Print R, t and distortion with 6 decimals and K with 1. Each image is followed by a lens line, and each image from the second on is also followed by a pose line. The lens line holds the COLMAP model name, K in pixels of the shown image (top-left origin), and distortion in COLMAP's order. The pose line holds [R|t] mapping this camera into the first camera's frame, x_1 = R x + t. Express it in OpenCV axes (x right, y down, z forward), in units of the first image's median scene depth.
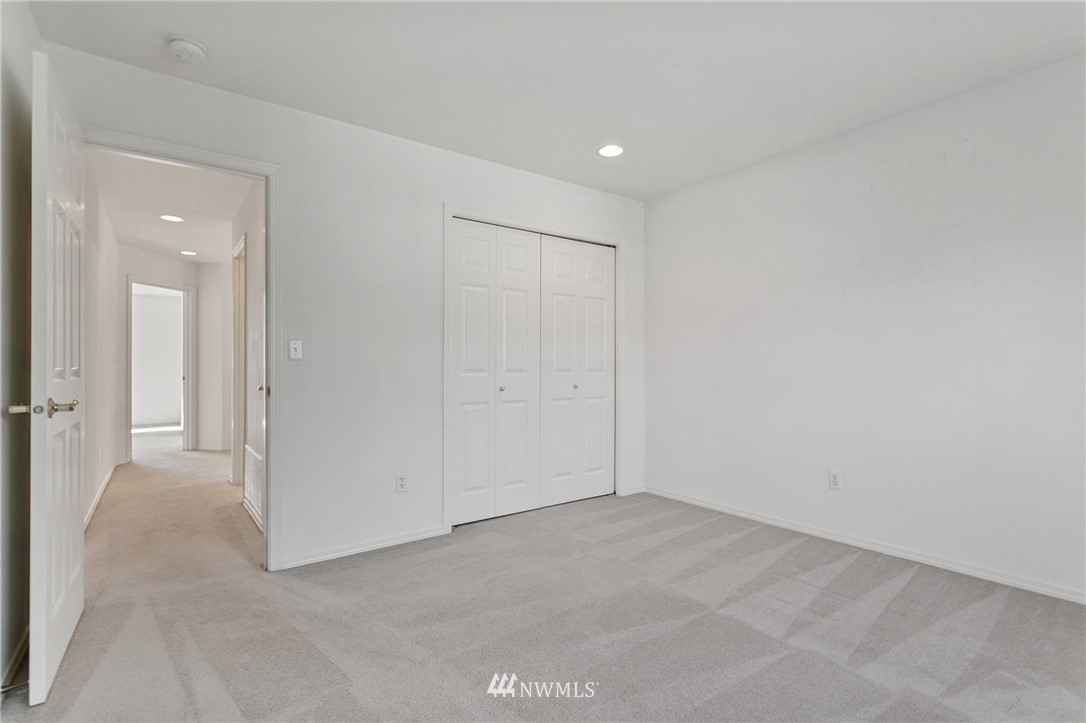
lens RADIAL K [[520.2, 0, 545.4], [0, 520.2, 364.1], [0, 0, 1]] dist [0.004041, 0.000552]
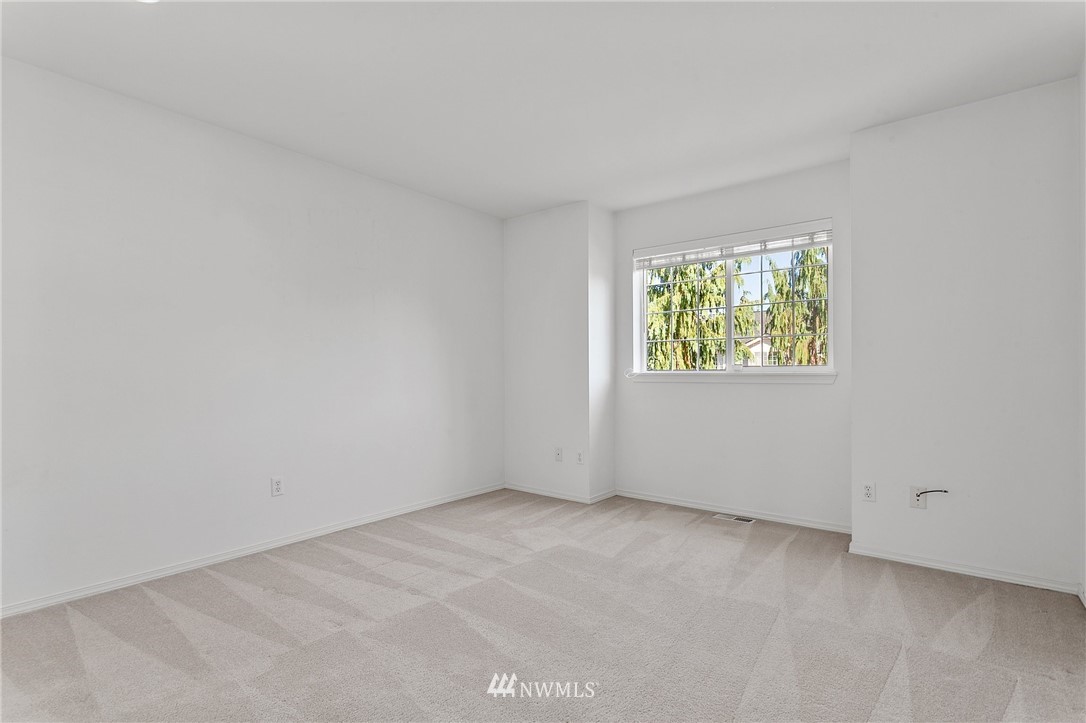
lens RADIAL K [[520.2, 0, 541.0], [0, 520.2, 366.5], [0, 0, 1]] dist [0.004041, 0.000552]
pose [[-0.244742, 0.019835, 0.969385, -0.678124], [0.007301, 0.999800, -0.018614, 0.020935], [-0.969561, 0.002521, -0.244838, 0.948635]]
